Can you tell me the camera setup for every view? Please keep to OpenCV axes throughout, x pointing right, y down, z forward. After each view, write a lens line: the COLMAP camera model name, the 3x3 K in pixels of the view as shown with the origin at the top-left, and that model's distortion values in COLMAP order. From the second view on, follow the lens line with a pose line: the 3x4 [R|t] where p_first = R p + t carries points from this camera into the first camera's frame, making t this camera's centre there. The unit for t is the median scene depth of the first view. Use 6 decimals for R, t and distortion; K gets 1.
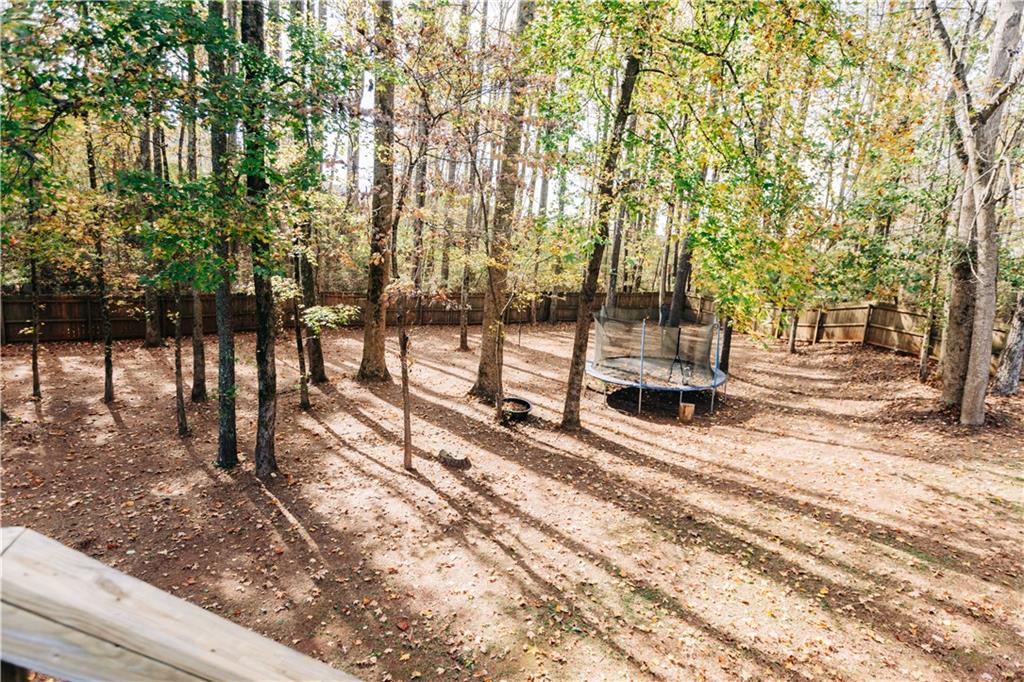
lens RADIAL K [[462.6, 0, 508.0], [0, 462.6, 344.1], [0, 0, 1]] dist [-0.000558, -0.000381]
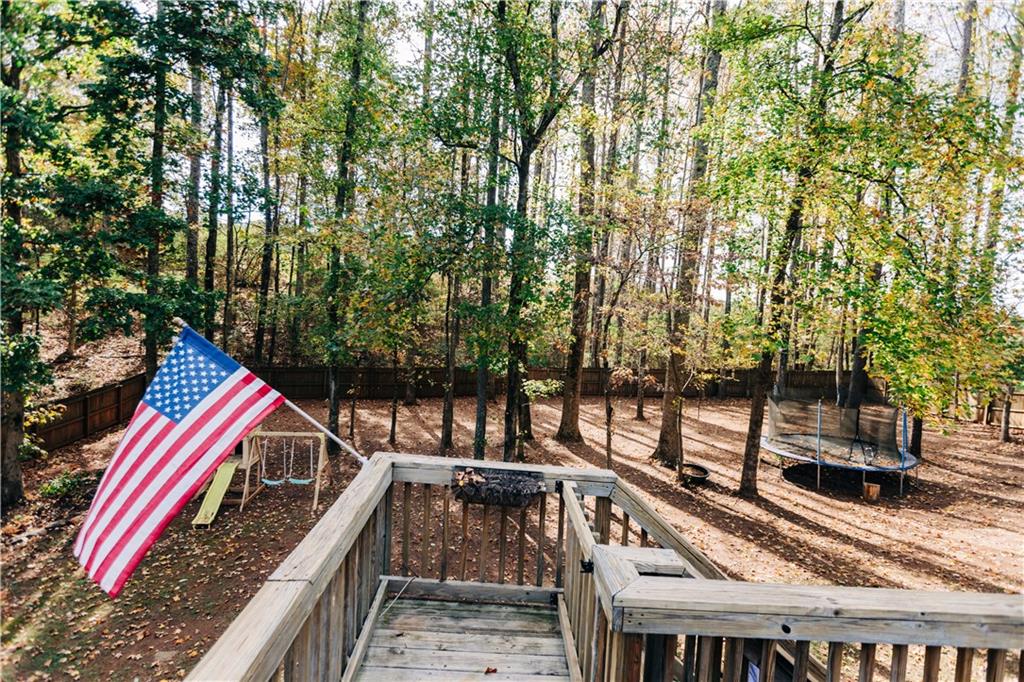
lens RADIAL K [[462.6, 0, 508.0], [0, 462.6, 344.1], [0, 0, 1]] dist [-0.000558, -0.000381]
pose [[0.953648, 0.004506, -0.300890, -0.079315], [-0.046872, 0.989909, -0.133731, -0.003674], [0.297251, 0.141636, 0.944236, -0.266332]]
